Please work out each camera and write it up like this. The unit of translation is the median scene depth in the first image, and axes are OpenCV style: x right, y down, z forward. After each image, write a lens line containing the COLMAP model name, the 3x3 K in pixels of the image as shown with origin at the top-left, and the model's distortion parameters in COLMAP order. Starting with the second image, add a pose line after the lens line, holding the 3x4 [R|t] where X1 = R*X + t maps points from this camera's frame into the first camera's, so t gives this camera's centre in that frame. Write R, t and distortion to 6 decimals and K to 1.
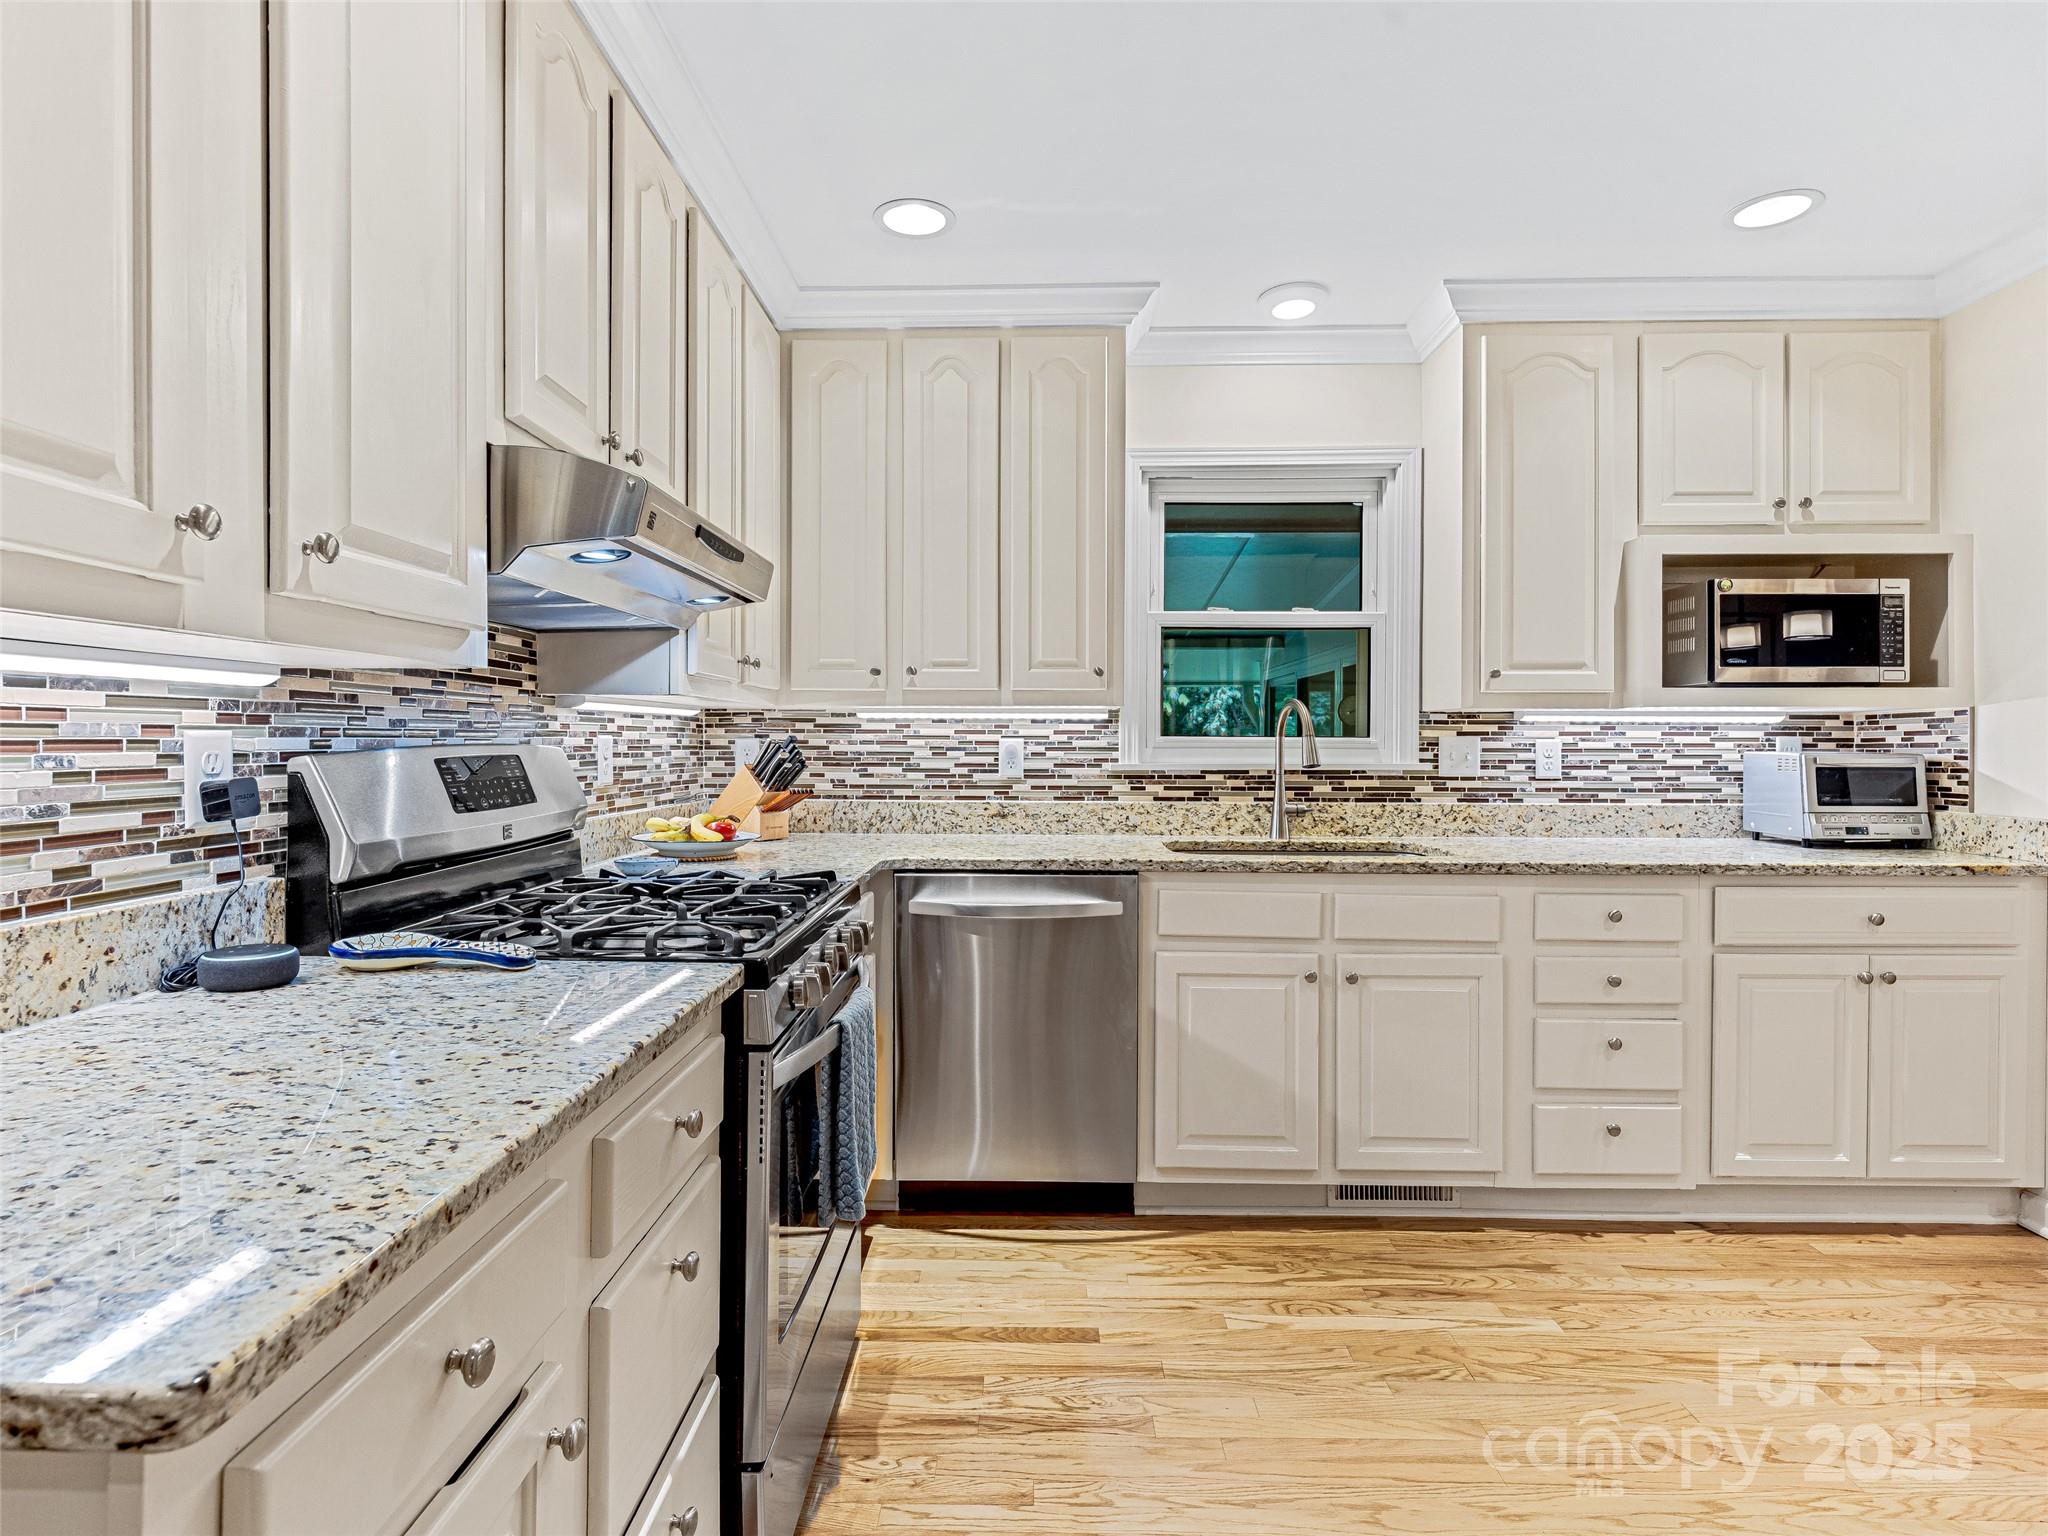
lens RADIAL K [[1058.4, 0, 1018.8], [0, 1058.4, 742.2], [0, 0, 1]] dist [-0.000958, -0.000564]
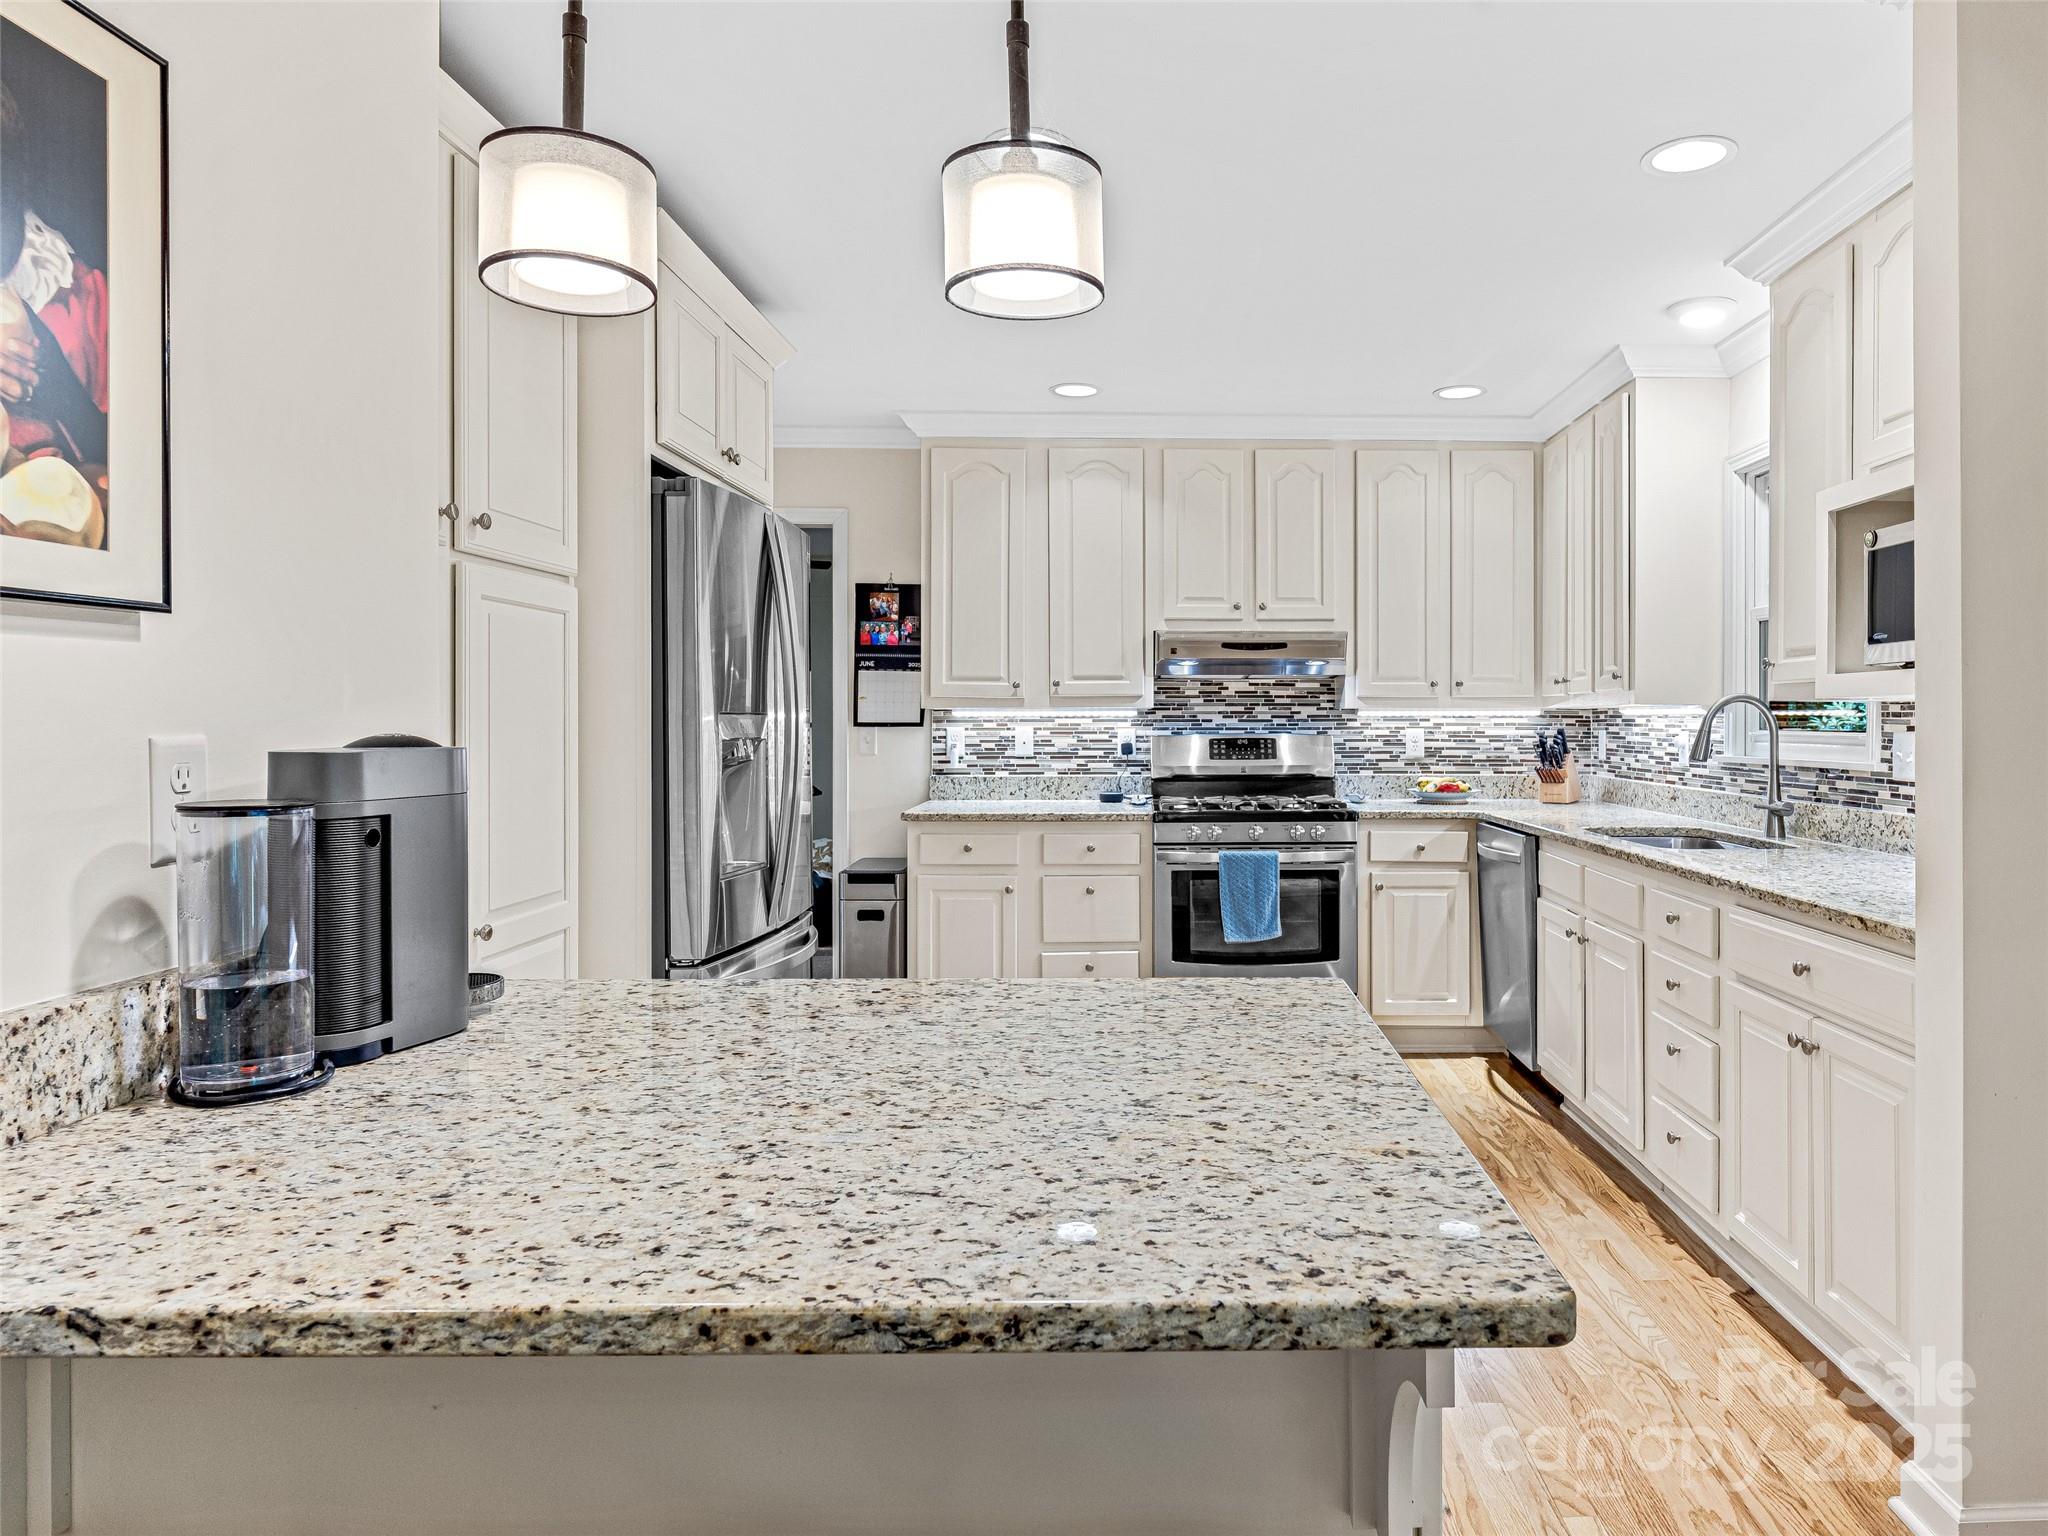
lens RADIAL K [[1305.8, 0, 1171.4], [0, 1305.8, 747.7], [0, 0, 1]] dist [-0.001621, -0.003080]
pose [[0.046980, 0.017133, -0.998749, 1.886535], [-0.002728, 0.999851, 0.017024, -0.011908], [0.998892, 0.001925, 0.047020, 0.526496]]
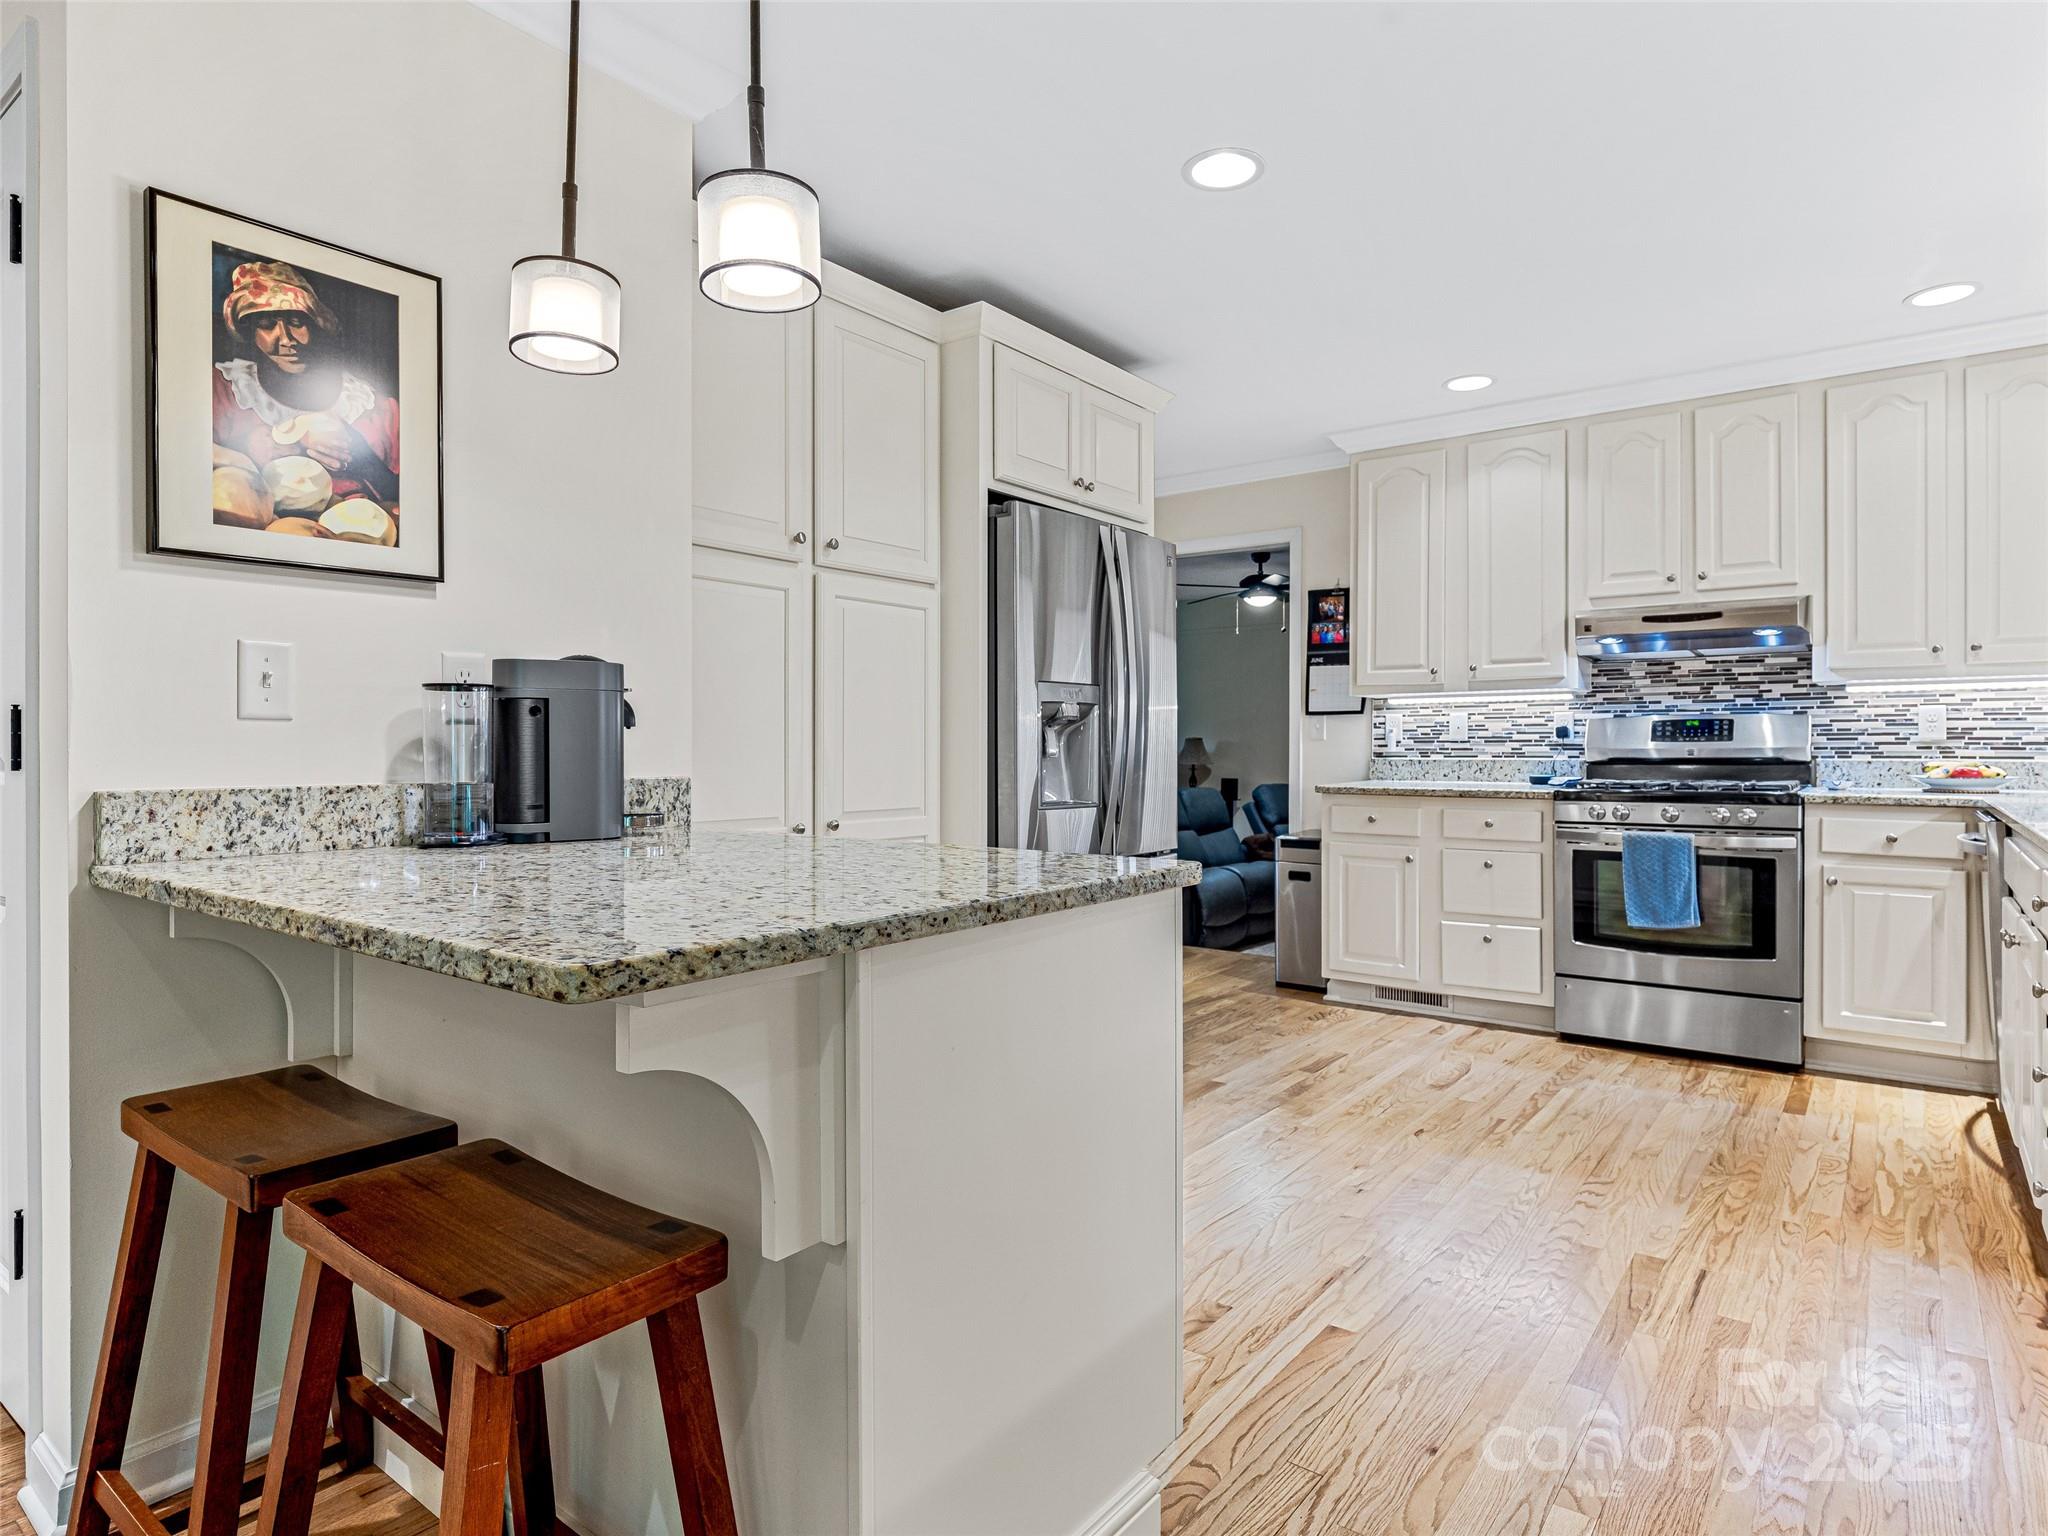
lens RADIAL K [[1135.9, 0, 1024.0], [0, 1135.9, 768.0], [0, 0, 1]] dist [0.012368, -0.020752]
pose [[-0.585306, 0.011821, -0.810726, 1.774256], [-0.002409, 0.999864, 0.016318, 0.061890], [0.810809, 0.011504, -0.585198, 0.962456]]
